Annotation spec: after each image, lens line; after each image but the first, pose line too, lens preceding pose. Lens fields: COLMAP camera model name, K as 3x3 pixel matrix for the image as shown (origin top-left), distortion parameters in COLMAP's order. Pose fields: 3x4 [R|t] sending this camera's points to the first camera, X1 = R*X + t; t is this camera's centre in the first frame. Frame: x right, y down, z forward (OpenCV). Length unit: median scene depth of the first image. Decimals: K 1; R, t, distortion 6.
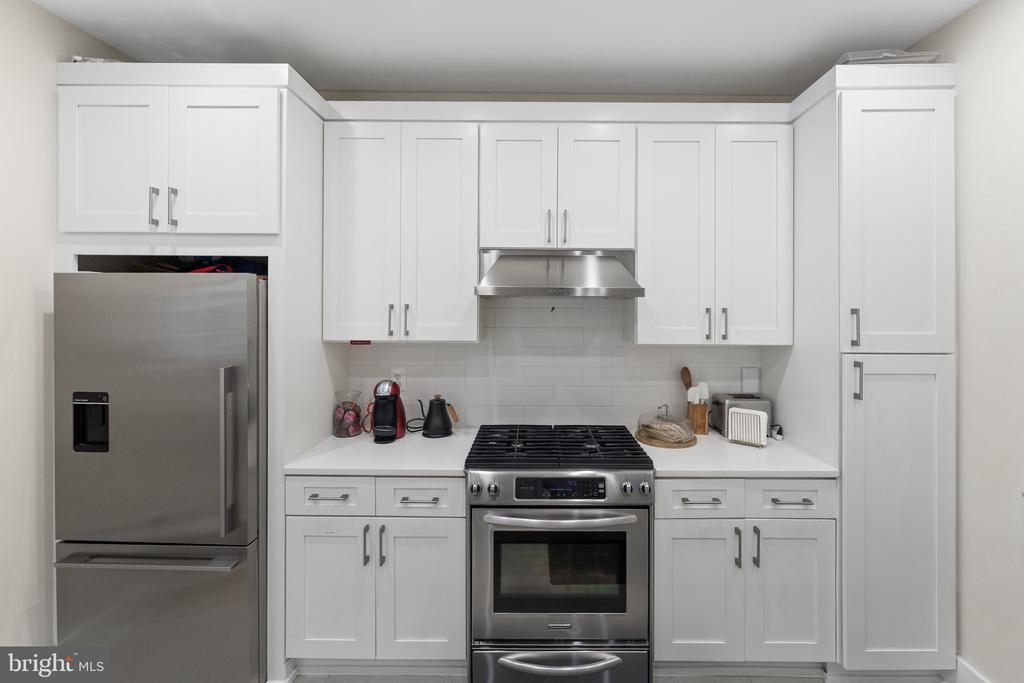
lens RADIAL K [[418.8, 0, 534.9], [0, 418.8, 310.8], [0, 0, 1]] dist [0.001061, -0.001855]
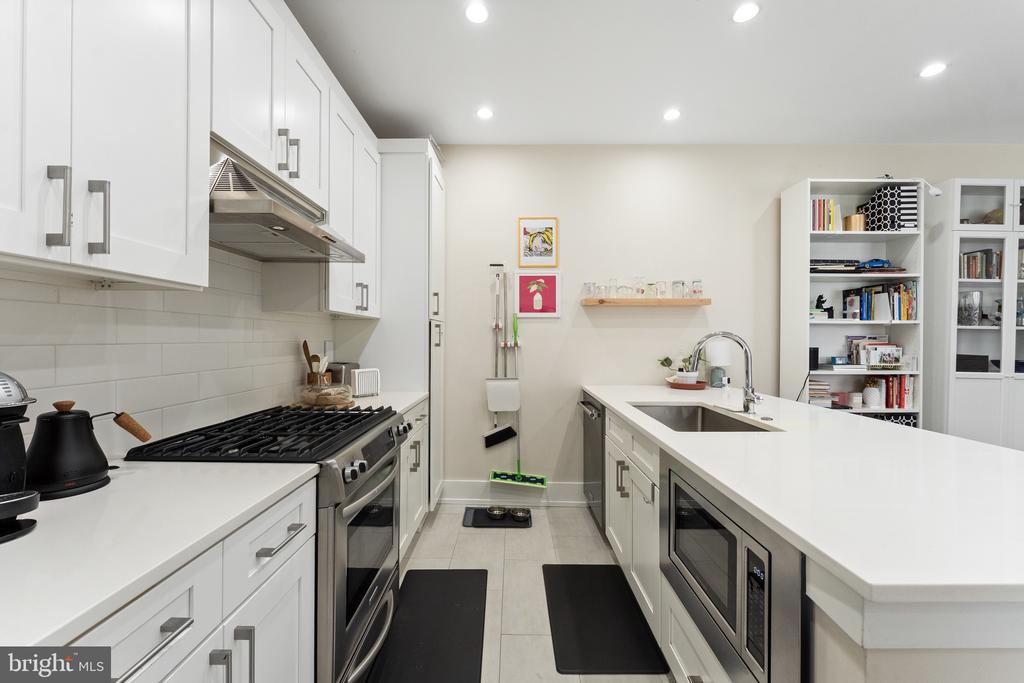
lens RADIAL K [[418.8, 0, 517.9], [0, 418.8, 334.7], [0, 0, 1]] dist [0.001061, -0.001855]
pose [[-0.001158, 0.009056, 0.999958, -0.729329], [-0.003527, 0.999953, -0.009060, 0.144056], [-0.999993, -0.003537, -0.001126, 0.567478]]
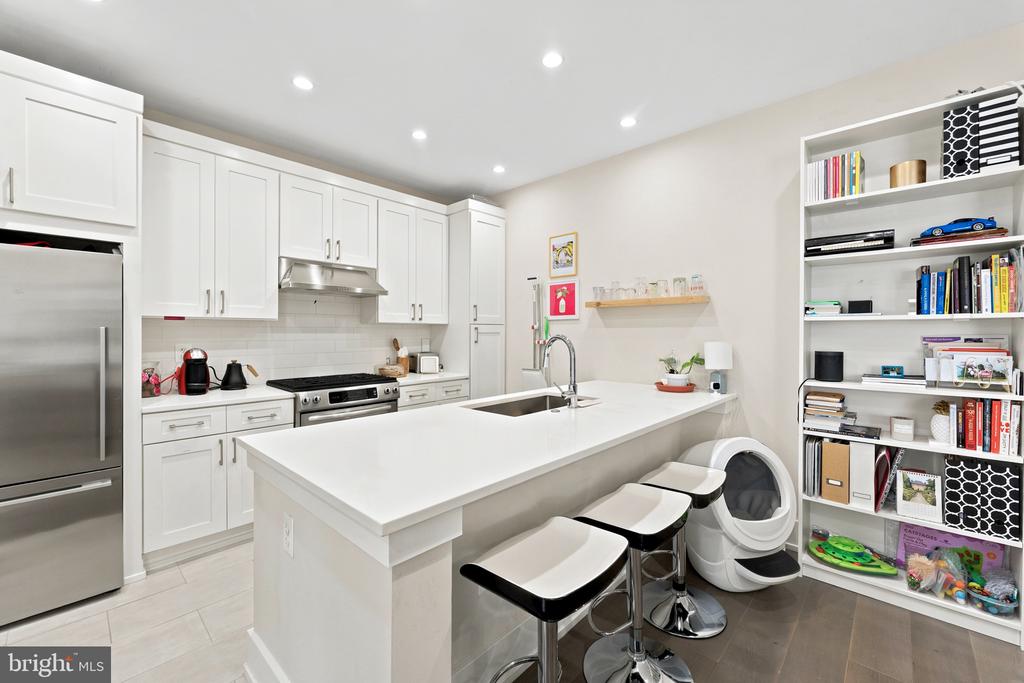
lens RADIAL K [[418.8, 0, 515.1], [0, 418.8, 324.9], [0, 0, 1]] dist [0.001061, -0.001855]
pose [[0.680945, 0.011945, 0.732238, -0.655369], [-0.000392, 0.999873, -0.015946, 0.118166], [-0.732335, 0.010571, 0.680863, -0.622231]]
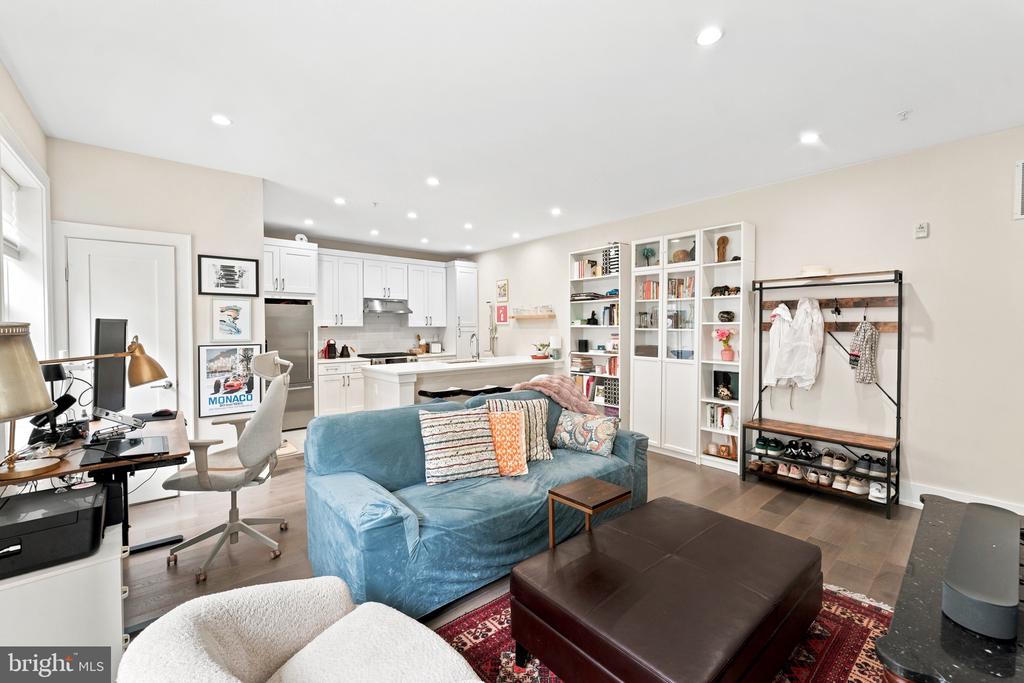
lens RADIAL K [[418.8, 0, 517.5], [0, 418.8, 318.4], [0, 0, 1]] dist [0.001061, -0.001855]
pose [[0.756560, 0.007481, 0.653881, -1.377307], [0.005579, 0.999824, -0.017895, 0.077474], [-0.653900, 0.017187, 0.756386, -2.286234]]
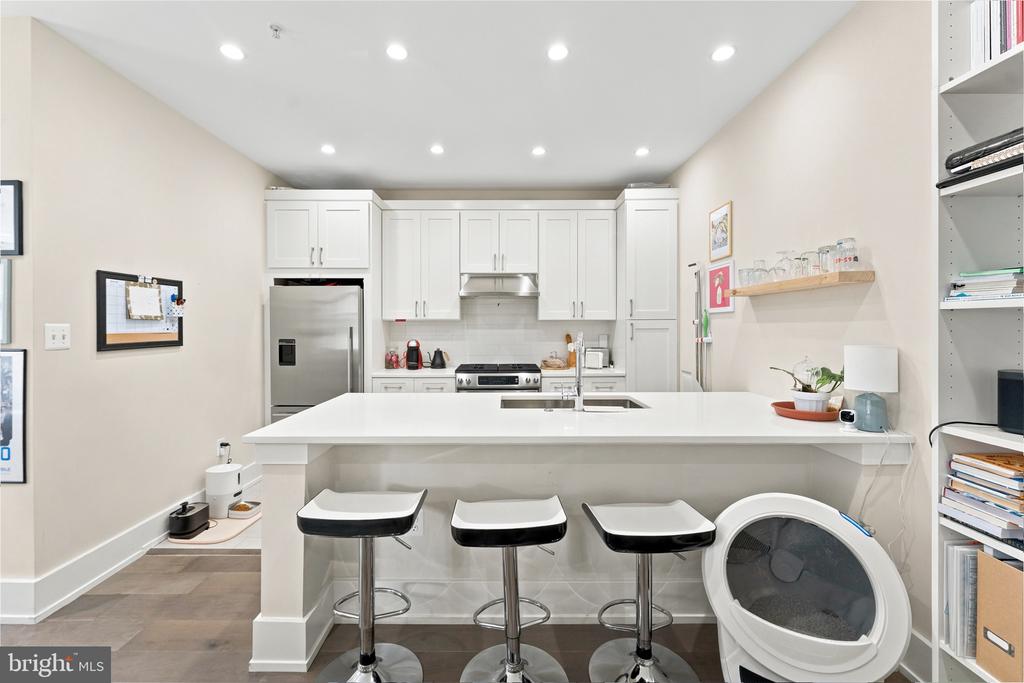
lens RADIAL K [[418.8, 0, 499.8], [0, 418.8, 322.0], [0, 0, 1]] dist [0.001061, -0.001855]
pose [[0.999914, -0.006596, -0.011329, 0.080953], [0.006486, 0.999932, -0.009649, 0.107748], [0.011391, 0.009575, 0.999889, -1.017650]]
